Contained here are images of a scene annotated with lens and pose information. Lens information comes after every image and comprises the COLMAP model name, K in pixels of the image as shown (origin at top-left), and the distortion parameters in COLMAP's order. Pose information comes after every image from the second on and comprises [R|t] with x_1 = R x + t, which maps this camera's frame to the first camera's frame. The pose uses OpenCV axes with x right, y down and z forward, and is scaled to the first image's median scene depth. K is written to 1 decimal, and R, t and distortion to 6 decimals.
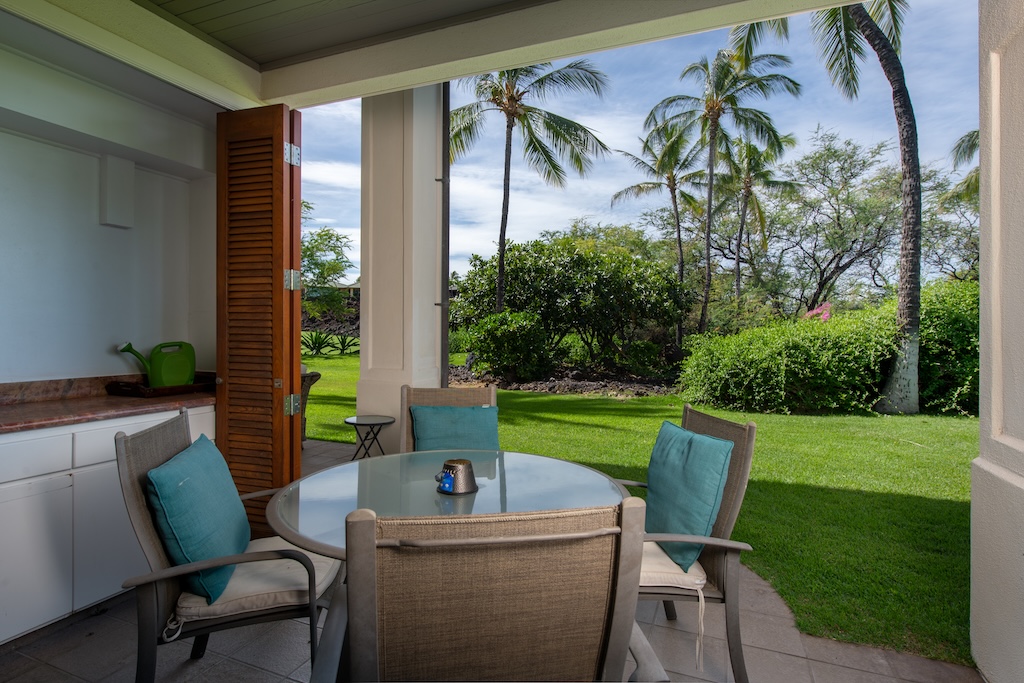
lens RADIAL K [[537.6, 0, 513.7], [0, 537.6, 329.8], [0, 0, 1]] dist [0.000327, 0.000140]
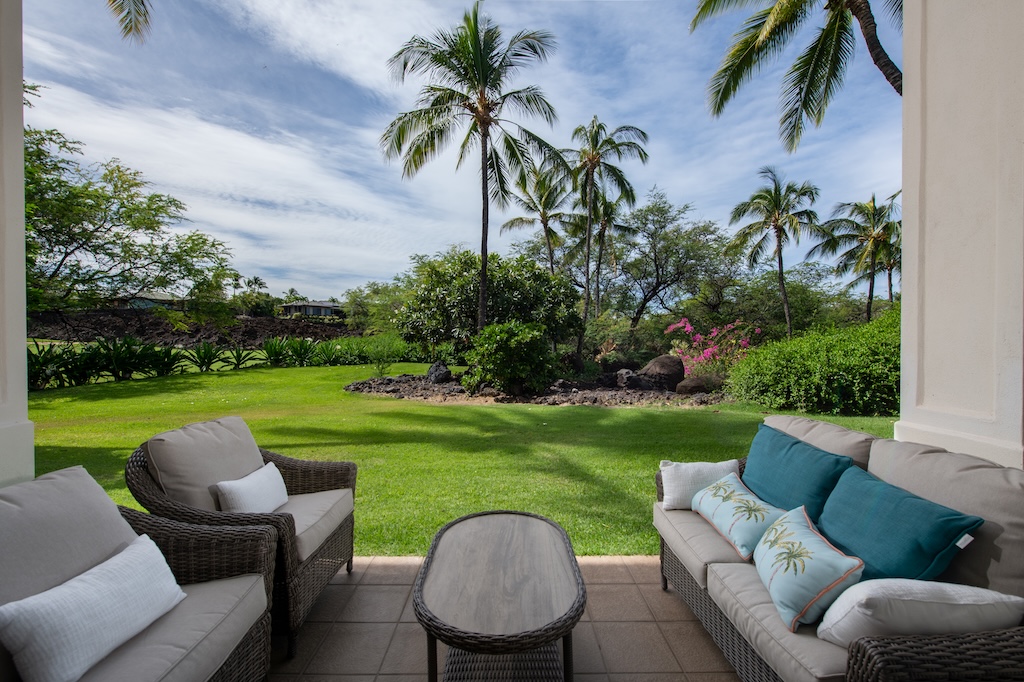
lens RADIAL K [[415.6, 0, 515.3], [0, 415.6, 343.7], [0, 0, 1]] dist [-0.003840, -0.000228]
pose [[0.921268, -0.014909, 0.388644, -0.156908], [0.011098, 0.999866, 0.012050, -0.001816], [-0.388771, -0.006788, 0.921309, 0.167486]]
